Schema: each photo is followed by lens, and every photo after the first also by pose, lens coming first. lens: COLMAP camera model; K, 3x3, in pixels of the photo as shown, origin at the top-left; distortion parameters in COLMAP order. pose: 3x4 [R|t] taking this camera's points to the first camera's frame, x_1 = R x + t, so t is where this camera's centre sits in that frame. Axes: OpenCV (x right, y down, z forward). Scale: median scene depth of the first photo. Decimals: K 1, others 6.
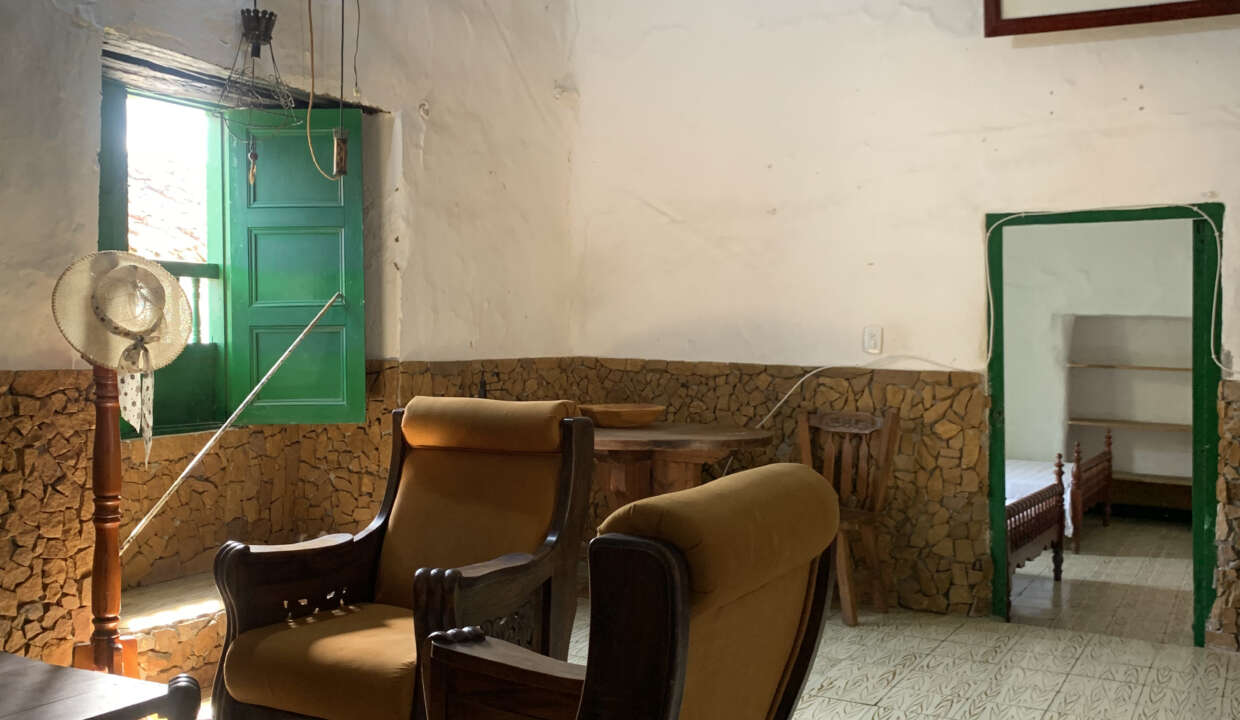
lens RADIAL K [[1298.2, 0, 621.9], [0, 1298.2, 359.5], [0, 0, 1]] dist [0.027517, 0.000000]
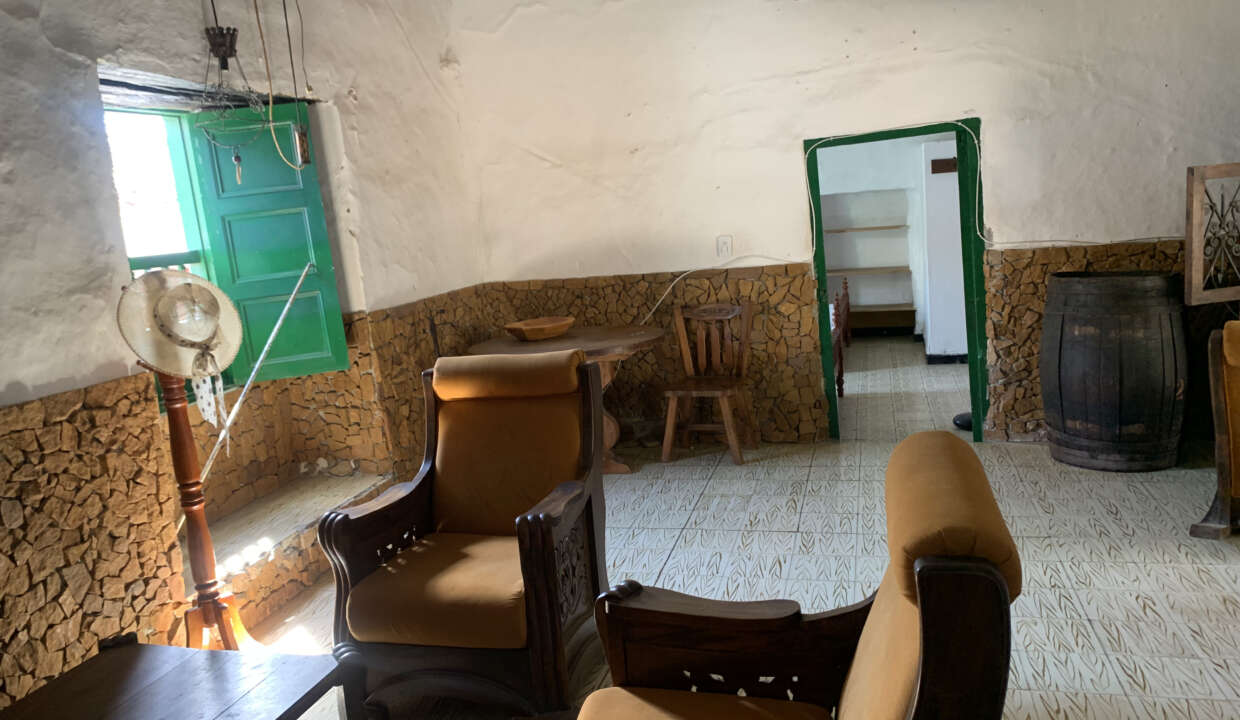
lens RADIAL K [[974.6, 0, 618.1], [0, 974.6, 367.8], [0, 0, 1]] dist [0.030750, -0.009689]
pose [[0.972651, -0.137991, 0.186837, -0.123442], [0.111531, 0.983061, 0.145437, -0.055237], [-0.203741, -0.120622, 0.971566, 0.067852]]
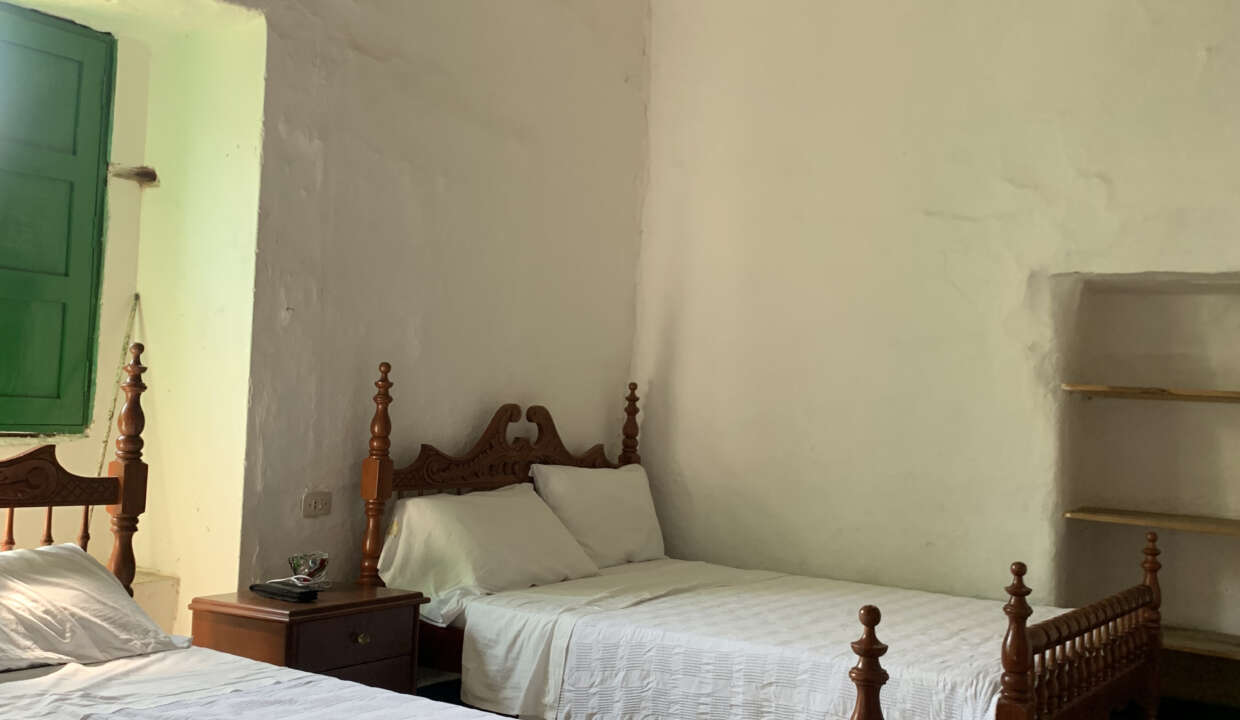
lens RADIAL K [[1298.2, 0, 620.6], [0, 1298.2, 355.6], [0, 0, 1]] dist [0.027517, 0.000000]
pose [[0.995662, 0.026656, -0.089142, 0.444265], [-0.032962, 0.997000, -0.070037, 0.058727], [0.087007, 0.072671, 0.993554, 1.041408]]
